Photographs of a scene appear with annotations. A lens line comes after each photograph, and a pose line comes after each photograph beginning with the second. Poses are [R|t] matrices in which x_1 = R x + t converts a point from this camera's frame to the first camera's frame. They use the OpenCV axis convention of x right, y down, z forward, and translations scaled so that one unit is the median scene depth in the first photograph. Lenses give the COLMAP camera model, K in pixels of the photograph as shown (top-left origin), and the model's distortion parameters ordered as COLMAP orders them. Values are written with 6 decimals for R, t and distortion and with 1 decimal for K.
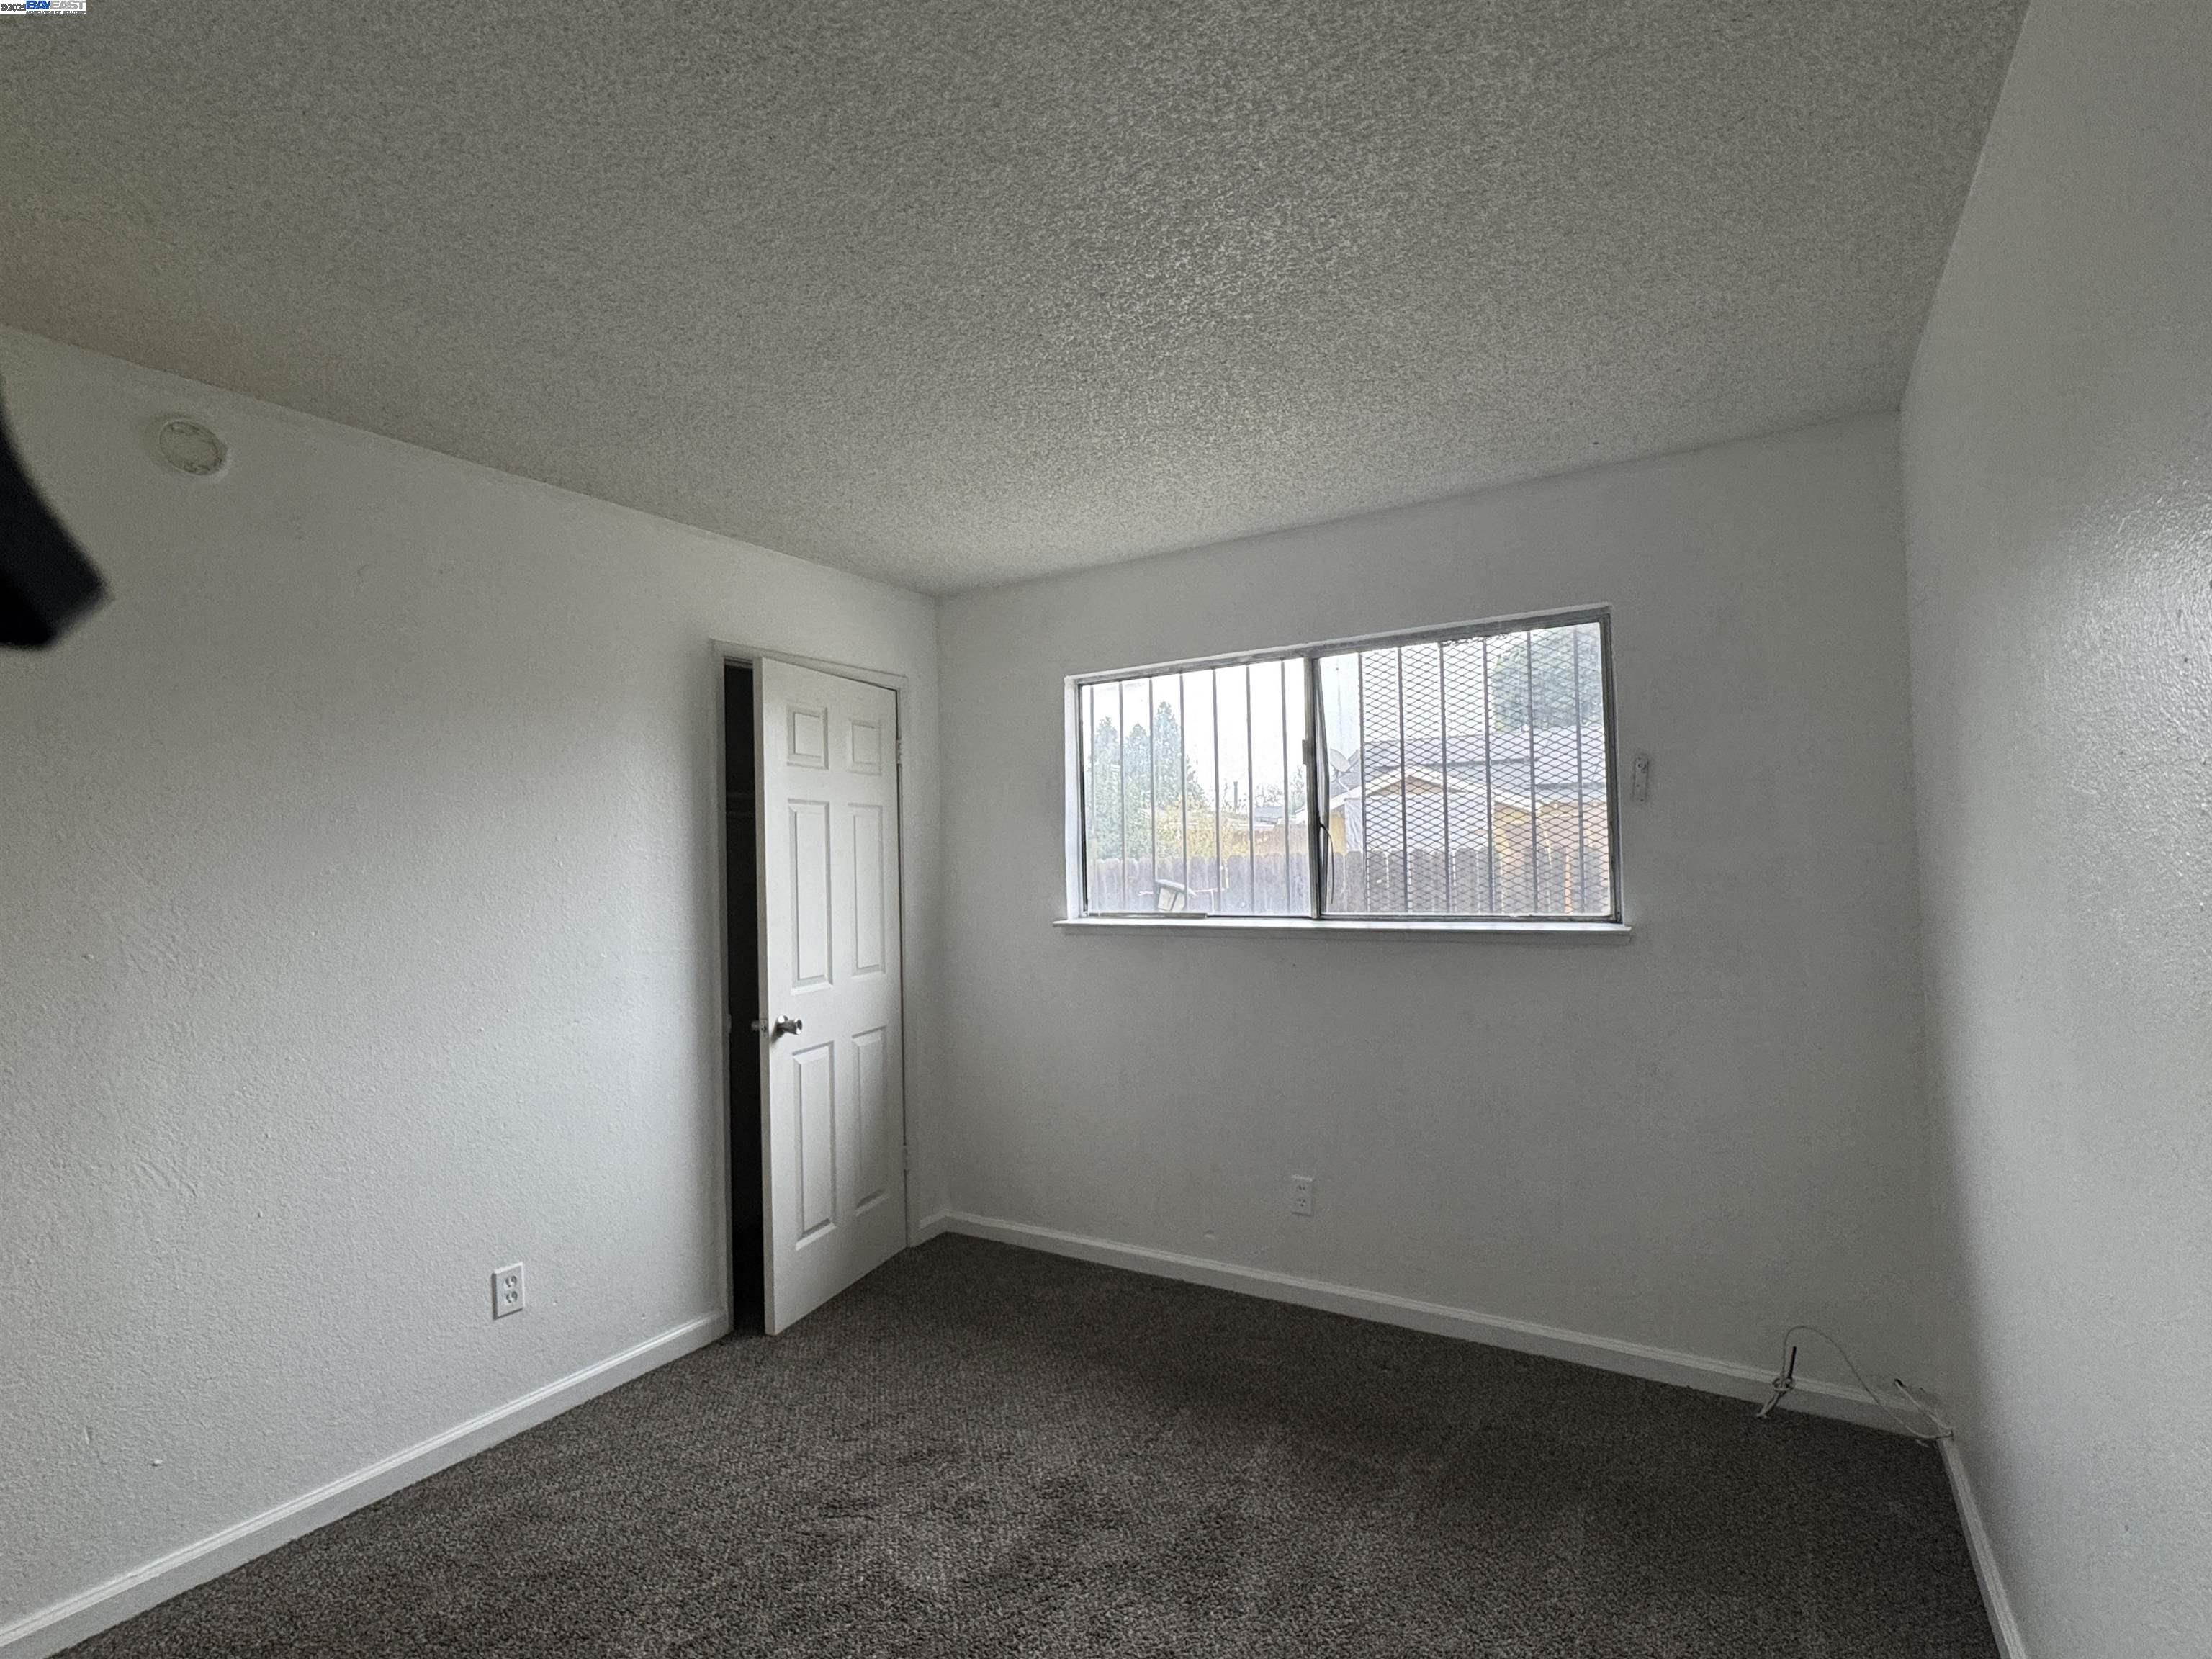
lens RADIAL K [[1056.5, 0, 1093.3], [0, 1056.5, 835.4], [0, 0, 1]] dist [-0.003562, -0.000170]
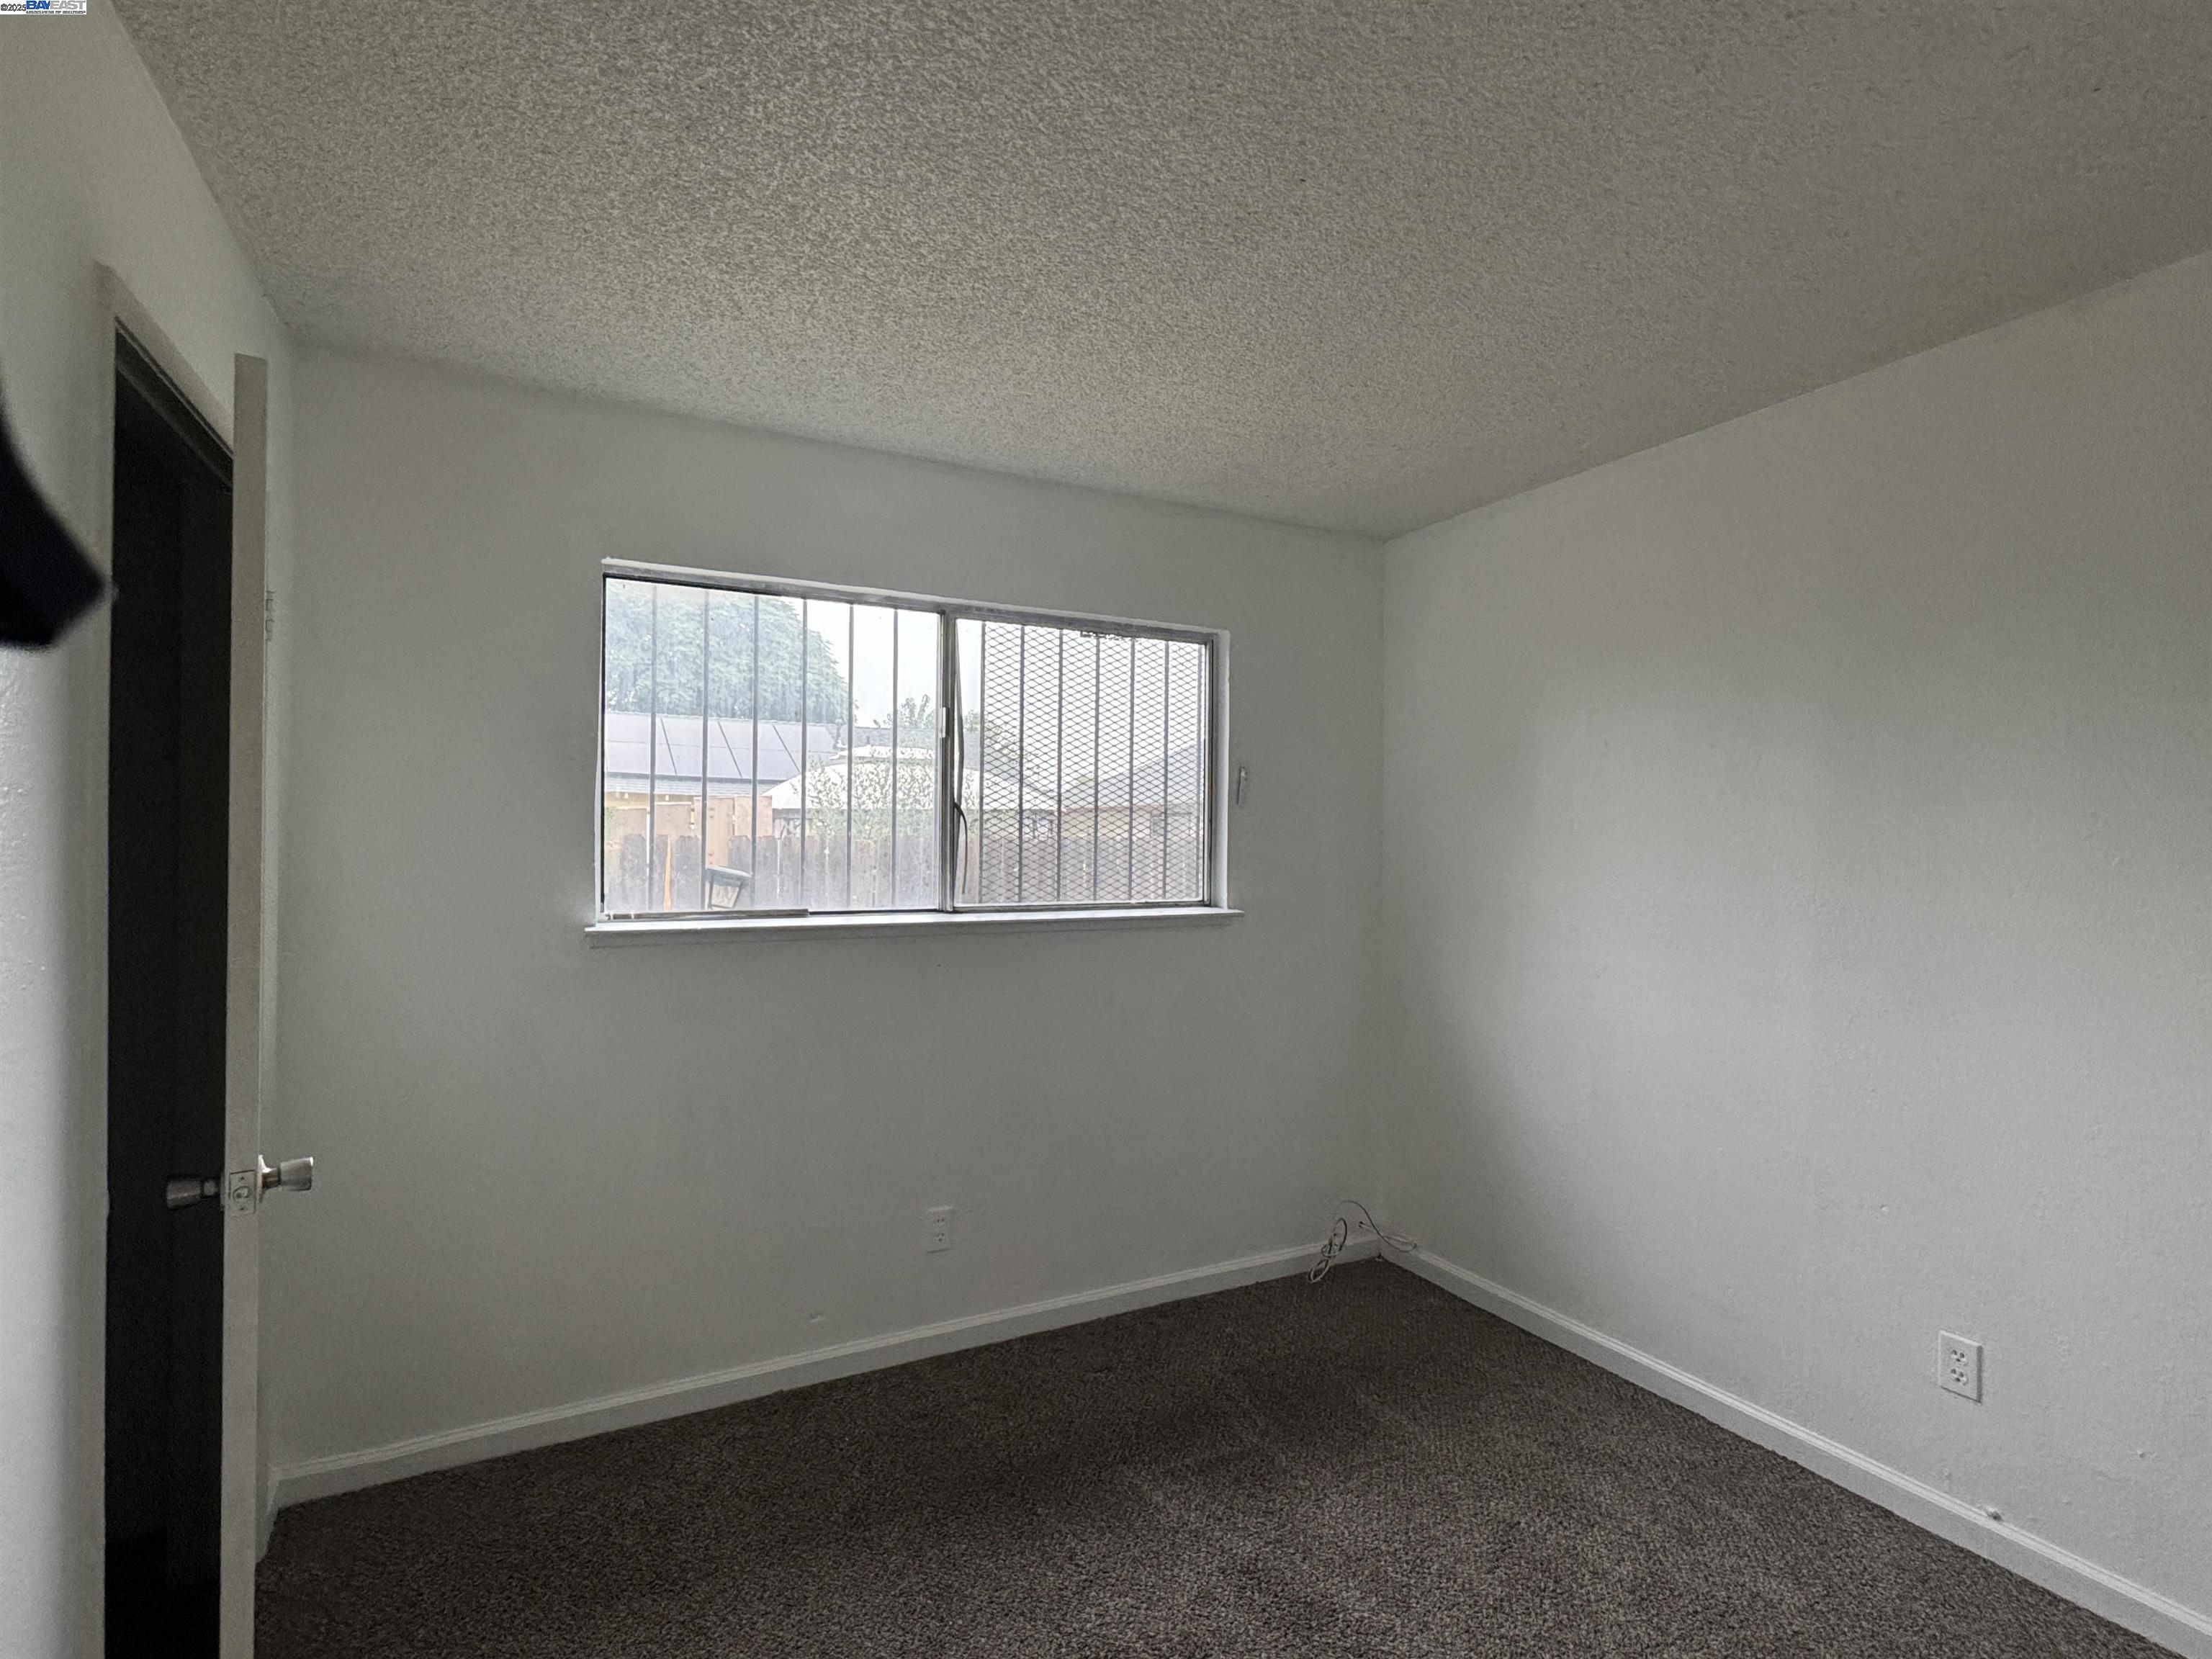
lens RADIAL K [[1056.5, 0, 1090.6], [0, 1056.5, 841.1], [0, 0, 1]] dist [-0.003562, -0.000170]
pose [[0.504273, 0.031510, 0.862969, -0.494695], [-0.035663, 0.999241, -0.015646, 0.029420], [-0.862808, -0.022886, 0.505014, 0.451826]]
